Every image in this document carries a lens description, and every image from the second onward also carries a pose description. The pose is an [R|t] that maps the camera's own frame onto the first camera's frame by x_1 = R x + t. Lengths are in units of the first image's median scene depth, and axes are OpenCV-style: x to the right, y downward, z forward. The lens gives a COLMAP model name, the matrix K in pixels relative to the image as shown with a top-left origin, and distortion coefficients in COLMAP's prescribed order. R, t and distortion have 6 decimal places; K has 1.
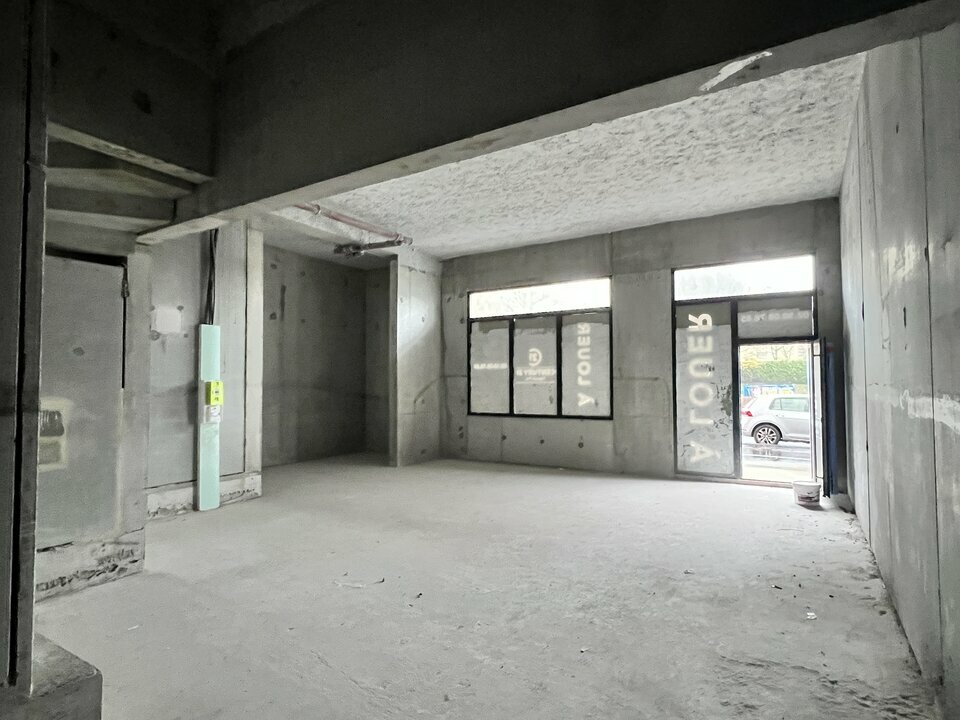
lens RADIAL K [[521.0, 0, 483.5], [0, 521.0, 365.7], [0, 0, 1]] dist [-0.000801, 0.000854]
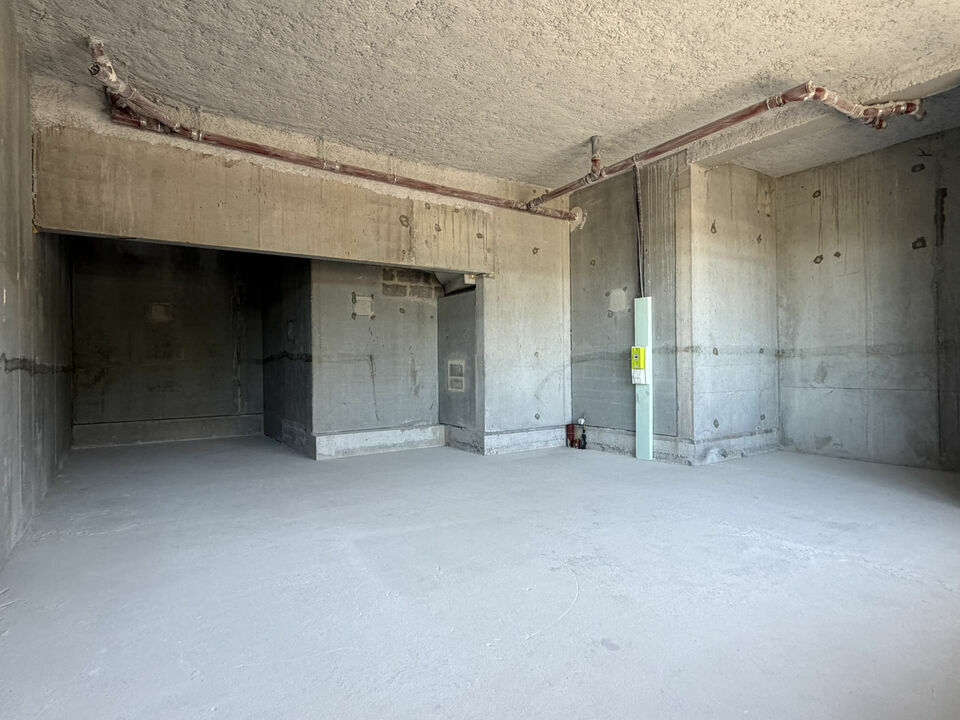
lens RADIAL K [[532.9, 0, 480.0], [0, 532.9, 360.0], [0, 0, 1]] dist [0.002225, 0.001430]
pose [[-0.420228, 0.003034, -0.907413, 0.645647], [0.042808, 0.998947, -0.016485, 0.058172], [0.906408, -0.045773, -0.419916, 1.108707]]
